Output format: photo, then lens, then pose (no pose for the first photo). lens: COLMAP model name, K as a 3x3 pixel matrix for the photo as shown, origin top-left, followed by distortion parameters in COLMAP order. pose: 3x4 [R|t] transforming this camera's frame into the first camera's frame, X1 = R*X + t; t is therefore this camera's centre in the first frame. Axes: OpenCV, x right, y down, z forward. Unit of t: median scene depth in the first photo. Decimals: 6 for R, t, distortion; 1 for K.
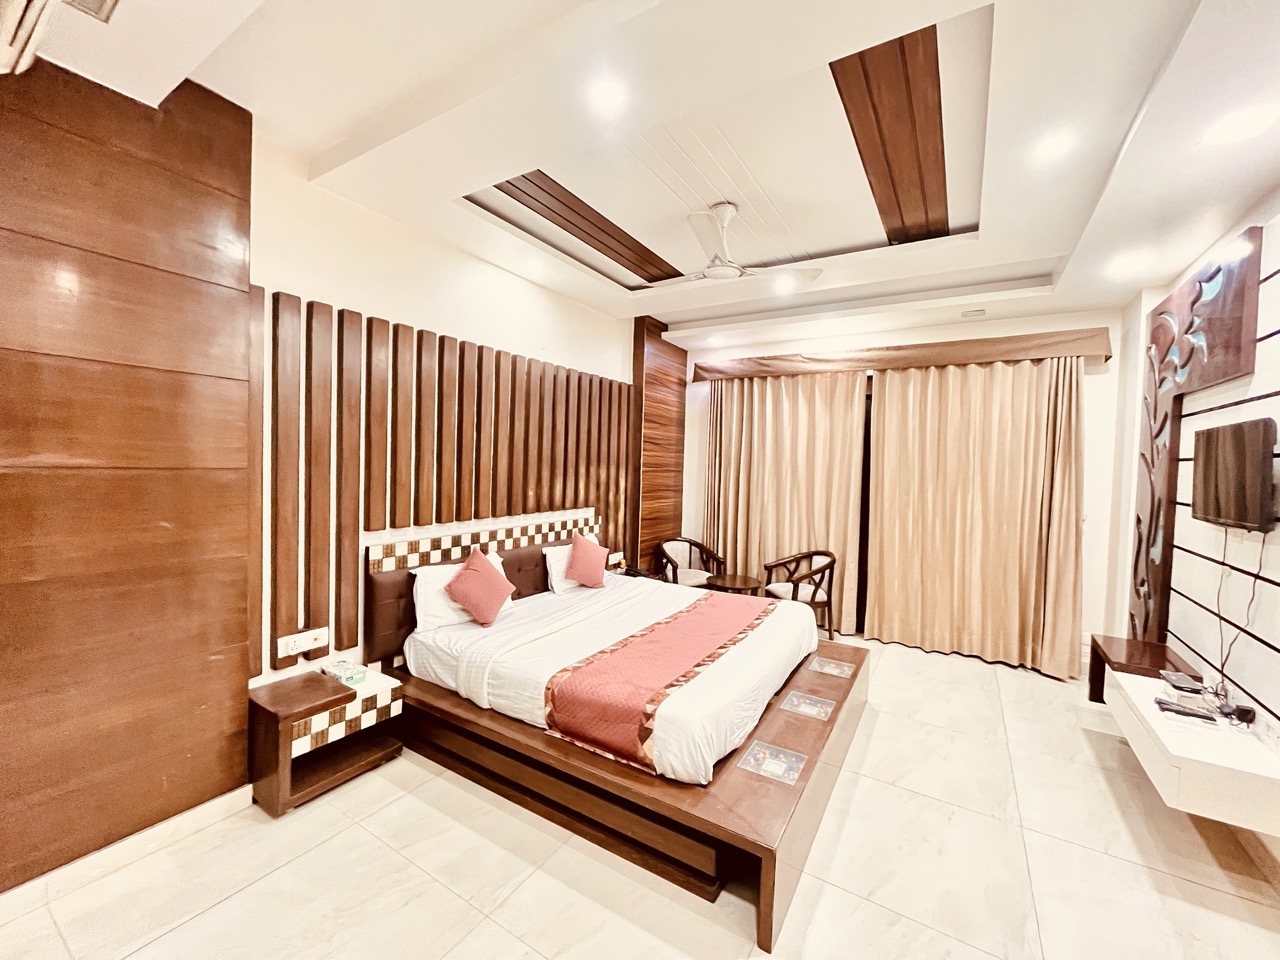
lens RADIAL K [[517.7, 0, 644.0], [0, 517.7, 474.4], [0, 0, 1]] dist [-0.002002, -0.000176]
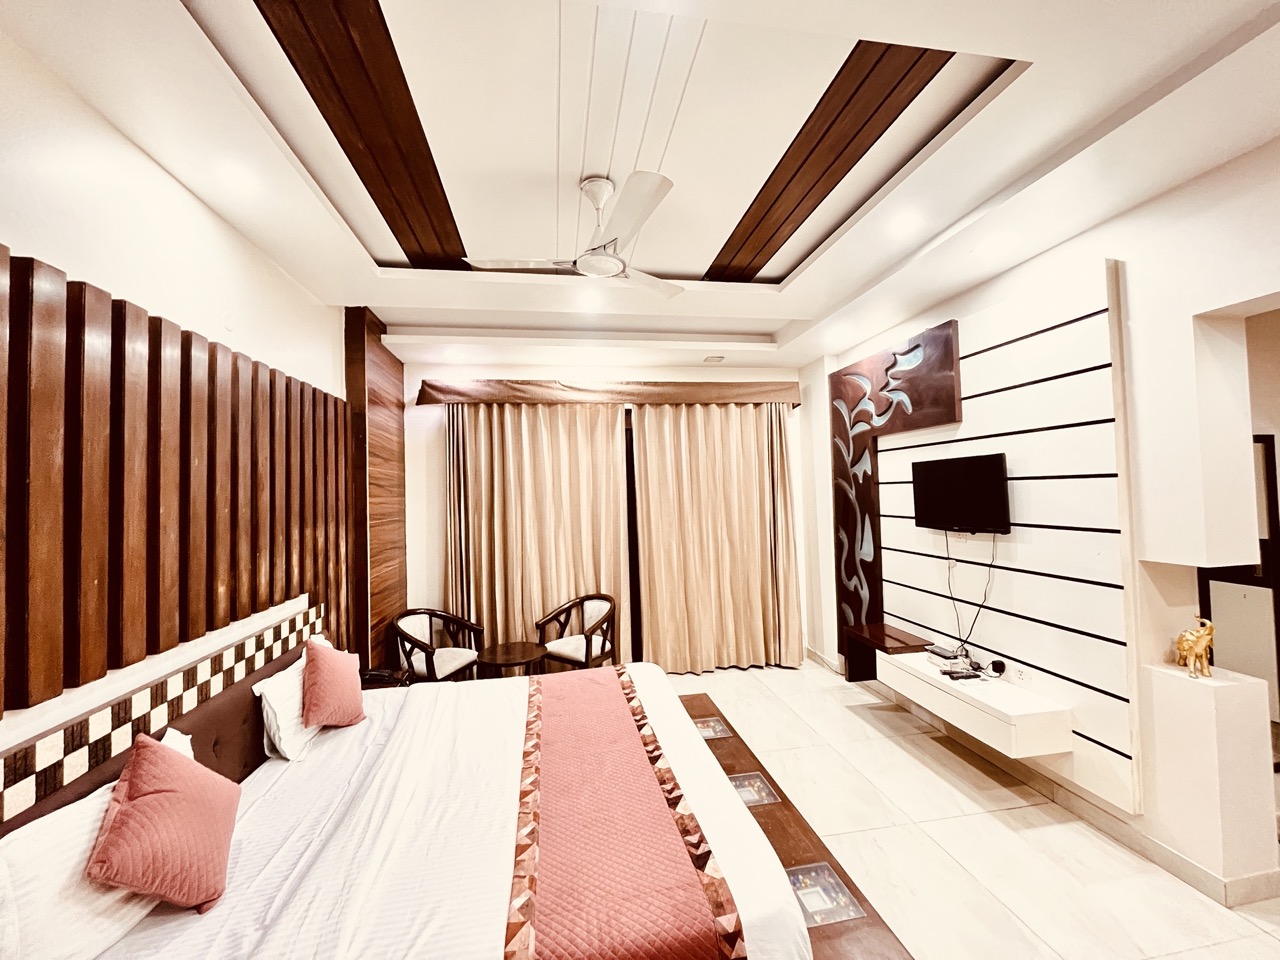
lens RADIAL K [[511.6, 0, 640.0], [0, 511.6, 480.0], [0, 0, 1]] dist [-0.002111, -0.000420]
pose [[0.750677, -0.032570, 0.659866, -0.293076], [0.067197, 0.997369, -0.027215, -0.040219], [-0.657243, 0.064771, 0.750890, 0.380438]]
